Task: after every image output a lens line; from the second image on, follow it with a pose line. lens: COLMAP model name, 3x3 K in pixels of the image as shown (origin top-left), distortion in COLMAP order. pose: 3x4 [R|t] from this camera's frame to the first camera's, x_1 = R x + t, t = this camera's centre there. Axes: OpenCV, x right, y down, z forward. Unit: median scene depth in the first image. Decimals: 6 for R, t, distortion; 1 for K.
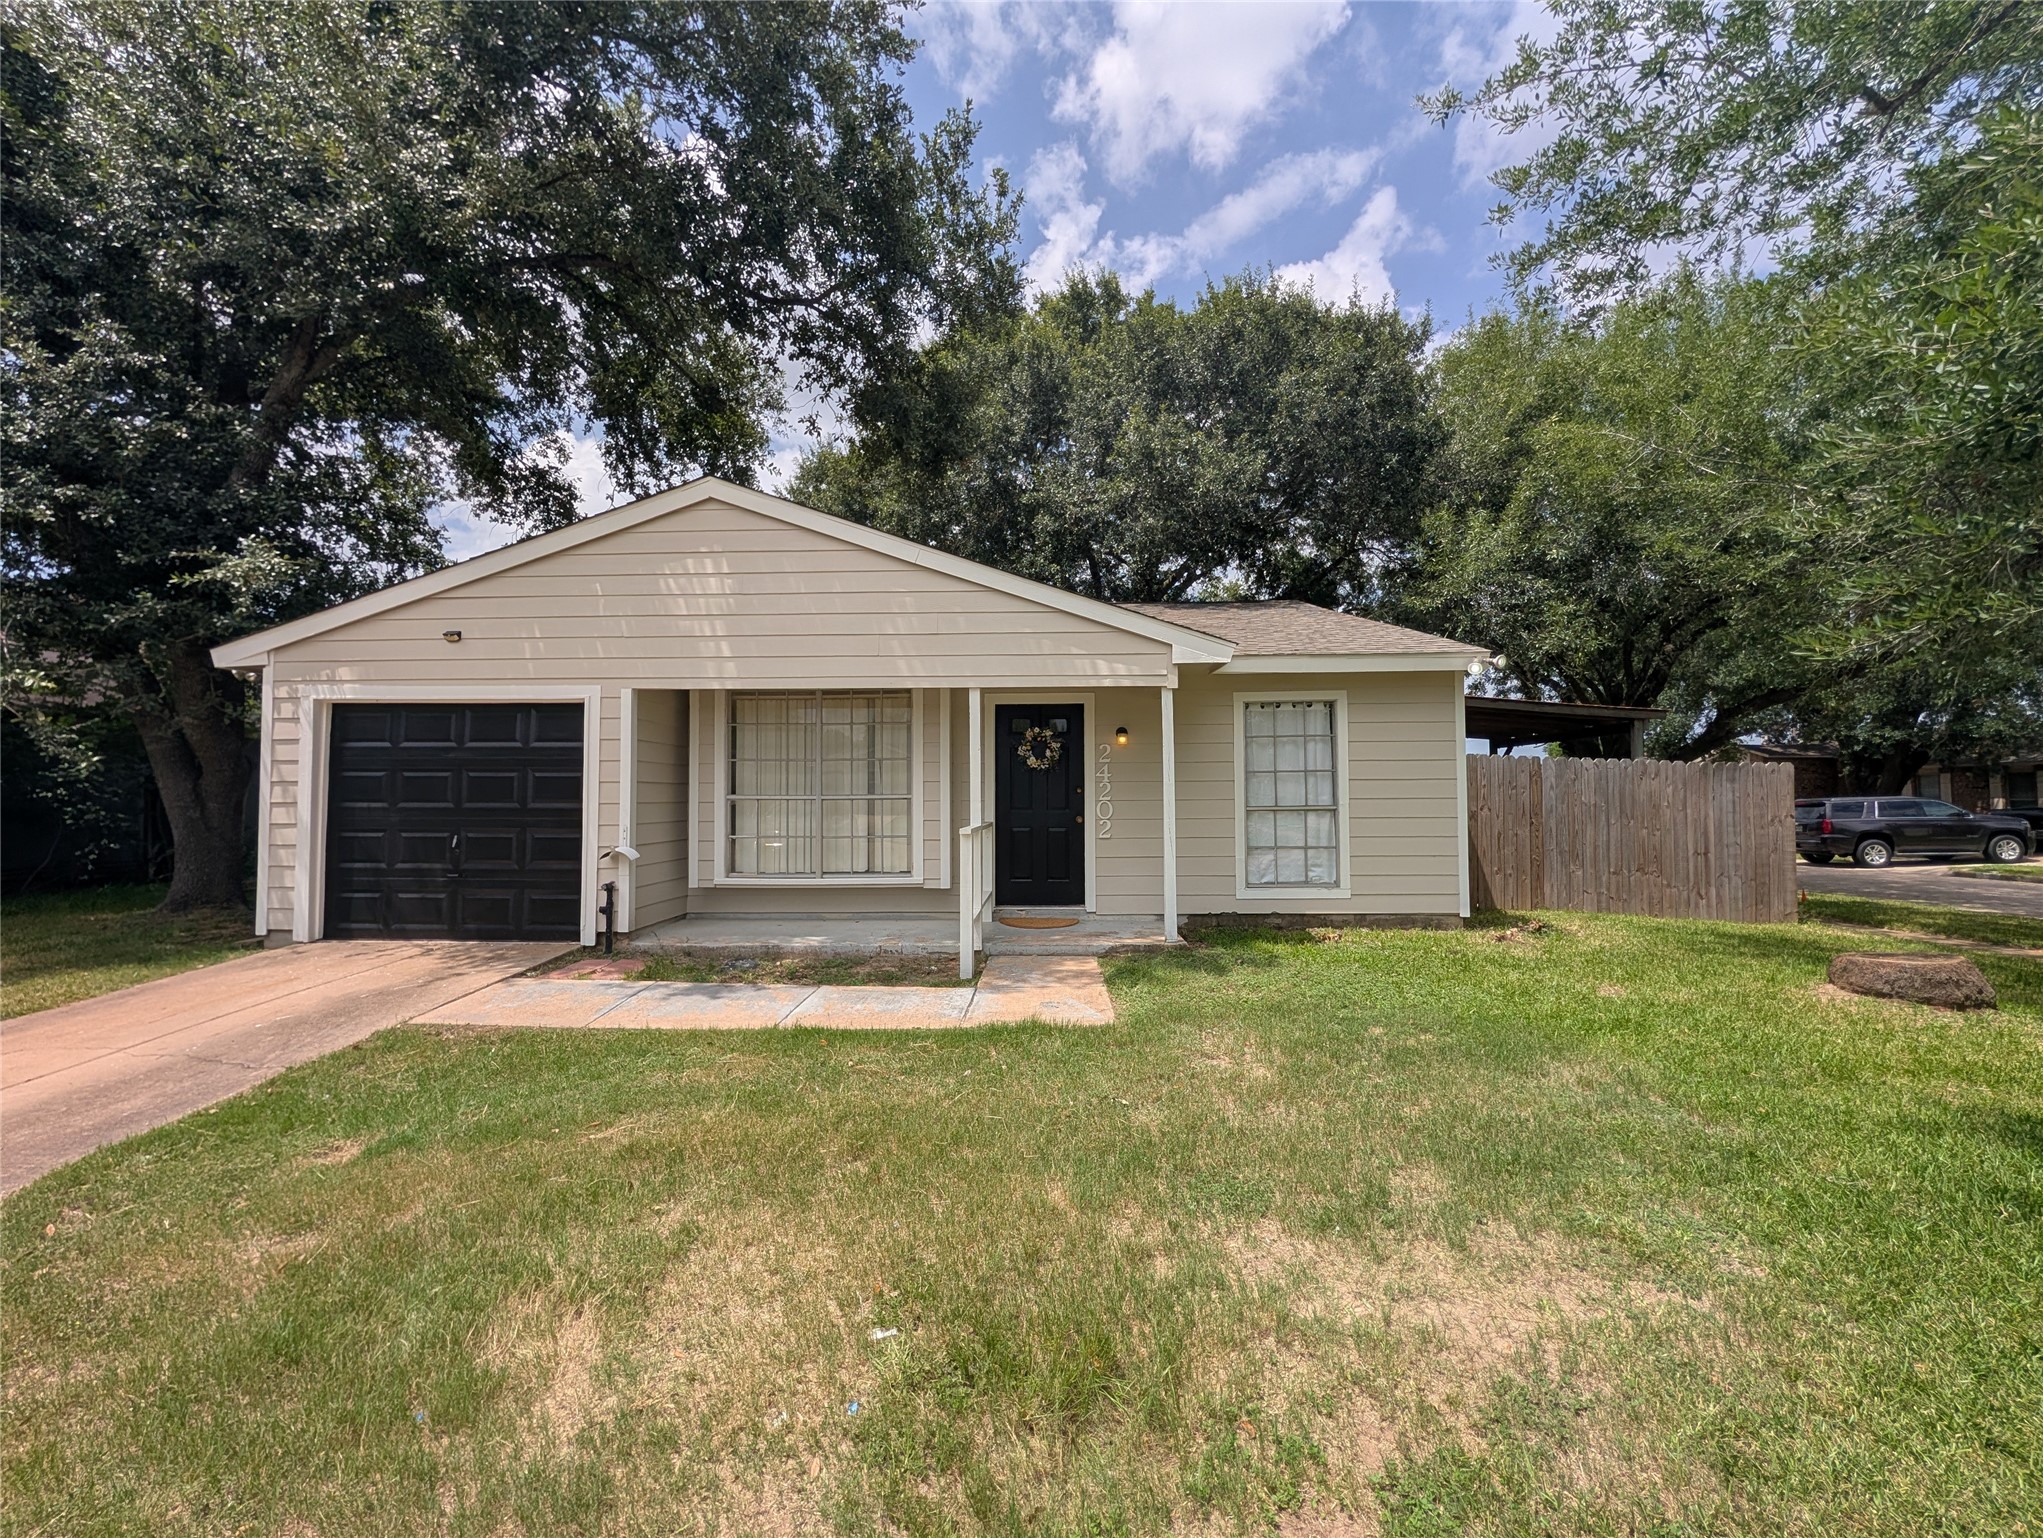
lens RADIAL K [[831.3, 0, 1021.5], [0, 831.3, 769.0], [0, 0, 1]] dist [-0.000184, -0.000068]
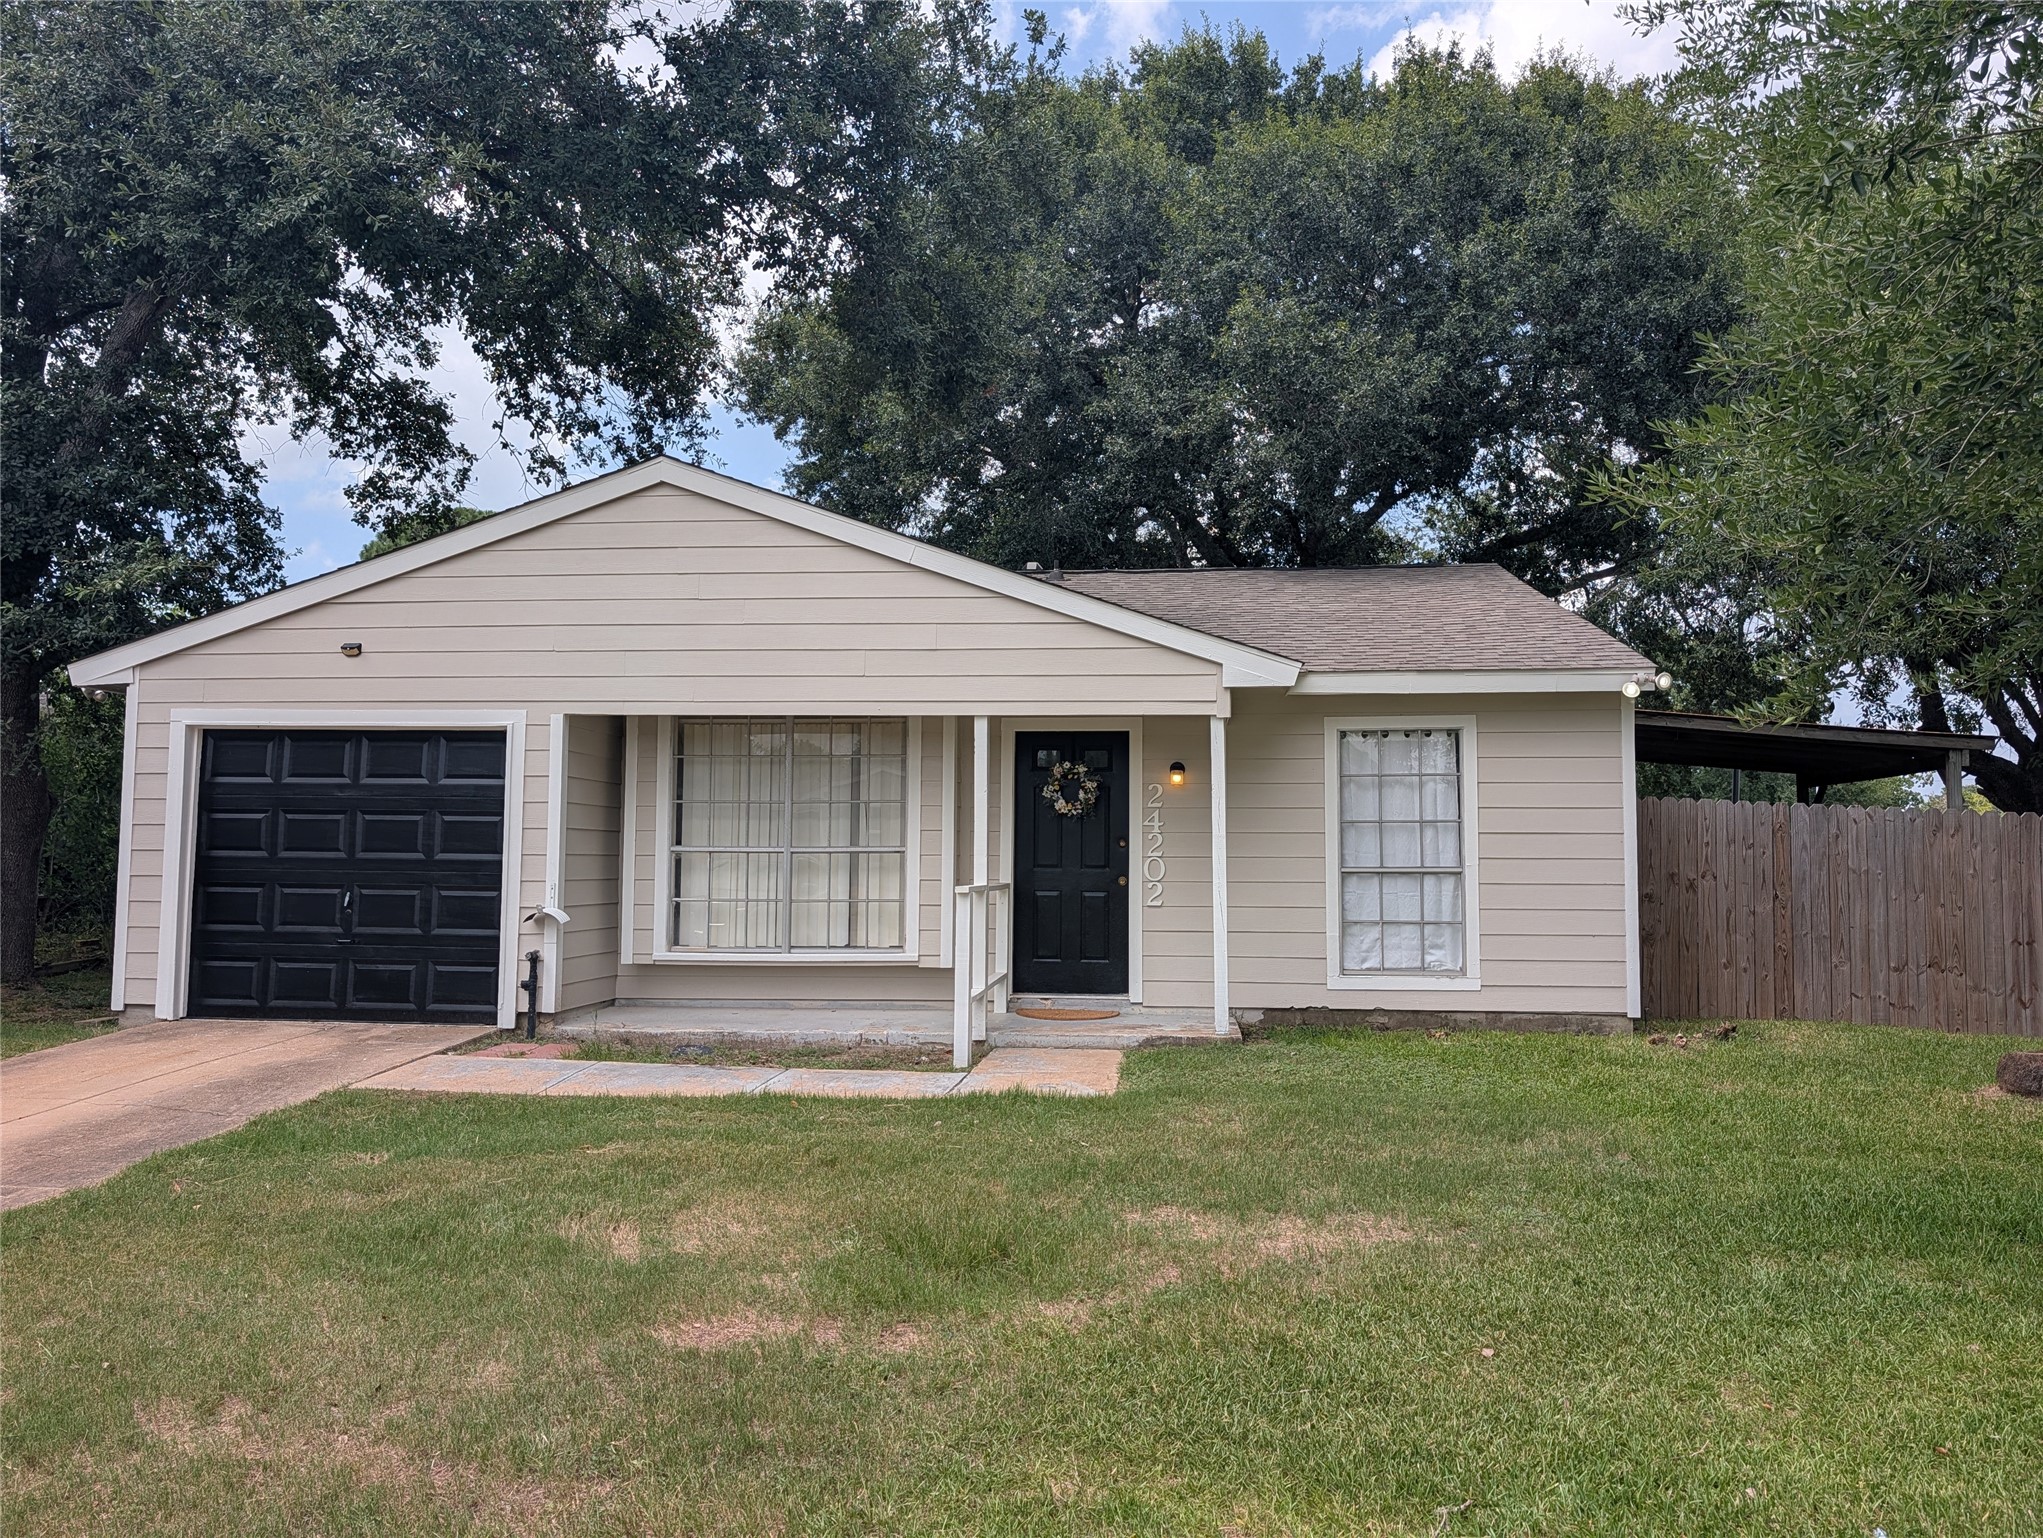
lens RADIAL K [[1431.4, 0, 1021.5], [0, 1431.4, 769.0], [0, 0, 1]] dist [0.002974, -0.000542]
pose [[0.997483, 0.005695, -0.070676, 0.073130], [-0.007661, 0.999590, -0.027572, -0.006652], [0.070490, 0.028044, 0.997118, -0.339222]]
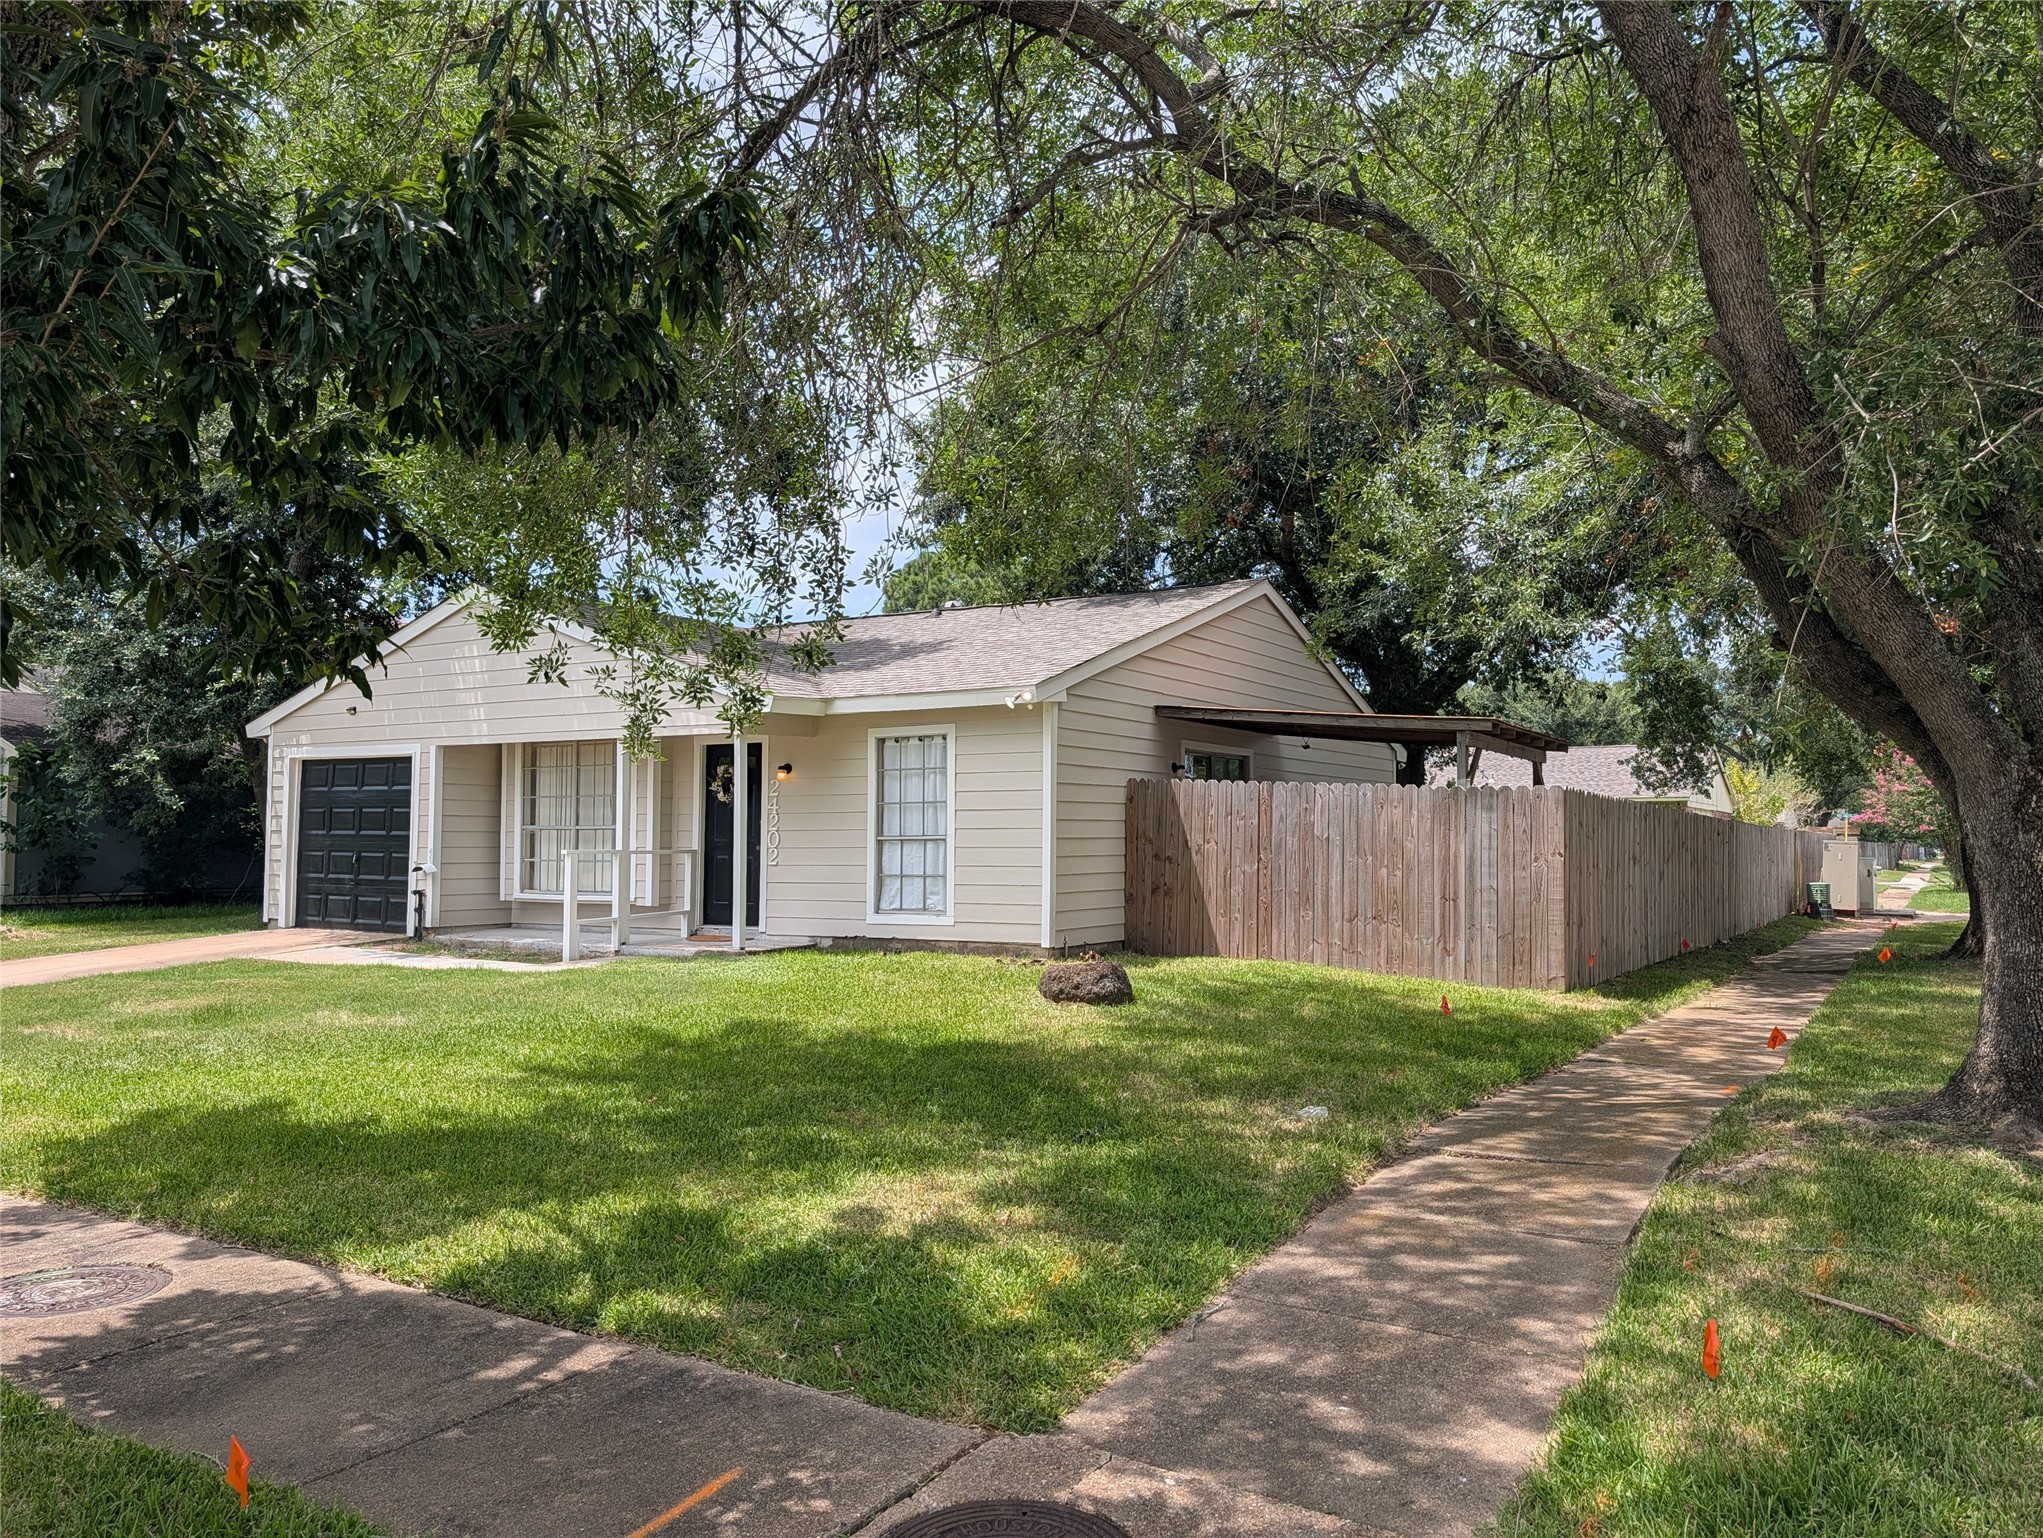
lens RADIAL K [[1431.4, 0, 1021.5], [0, 1431.4, 769.0], [0, 0, 1]] dist [0.002974, -0.000542]
pose [[0.878787, -0.019007, -0.476836, 1.352548], [0.012090, 0.999773, -0.017570, -0.006702], [0.477062, 0.009675, 0.878817, -0.531441]]
